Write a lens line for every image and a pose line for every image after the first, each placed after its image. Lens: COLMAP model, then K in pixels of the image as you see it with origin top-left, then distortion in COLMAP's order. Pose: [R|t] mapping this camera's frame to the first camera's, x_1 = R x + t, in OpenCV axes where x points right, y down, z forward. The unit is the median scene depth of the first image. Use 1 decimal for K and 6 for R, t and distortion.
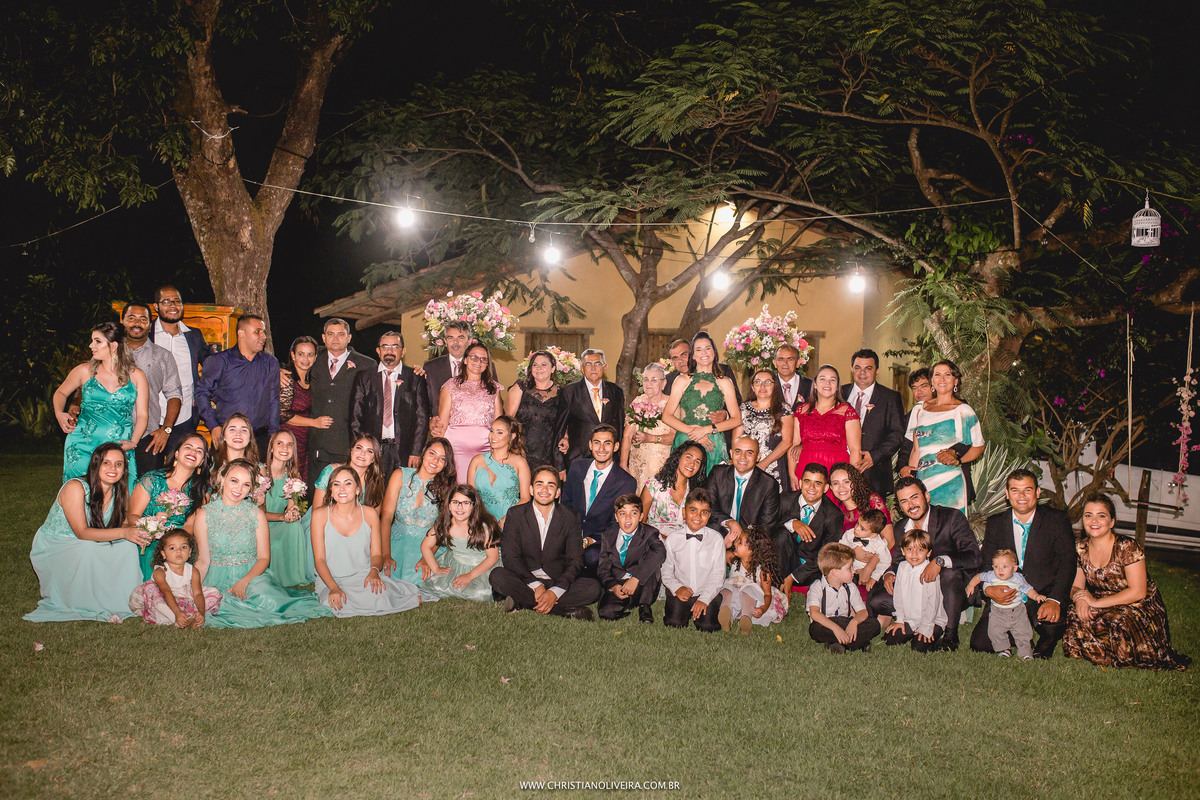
lens RADIAL K [[1213.4, 0, 599.9], [0, 1213.4, 400.3], [0, 0, 1]] dist [0.091066, 0.000000]
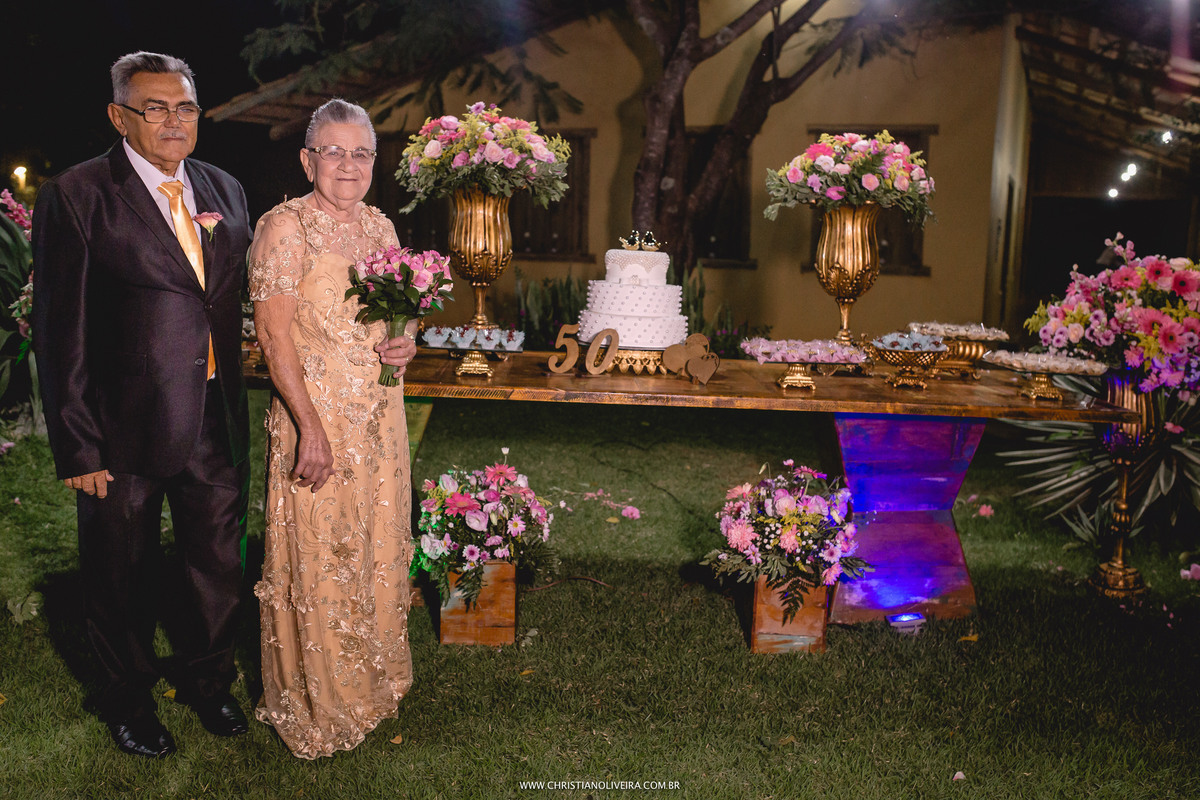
lens RADIAL K [[1213.4, 0, 601.3], [0, 1213.4, 398.6], [0, 0, 1]] dist [0.091066, 0.000000]
pose [[0.999893, -0.014434, -0.002255, -0.002347], [0.014606, 0.991117, 0.132186, 0.001286], [0.000327, -0.132205, 0.991222, 0.308399]]
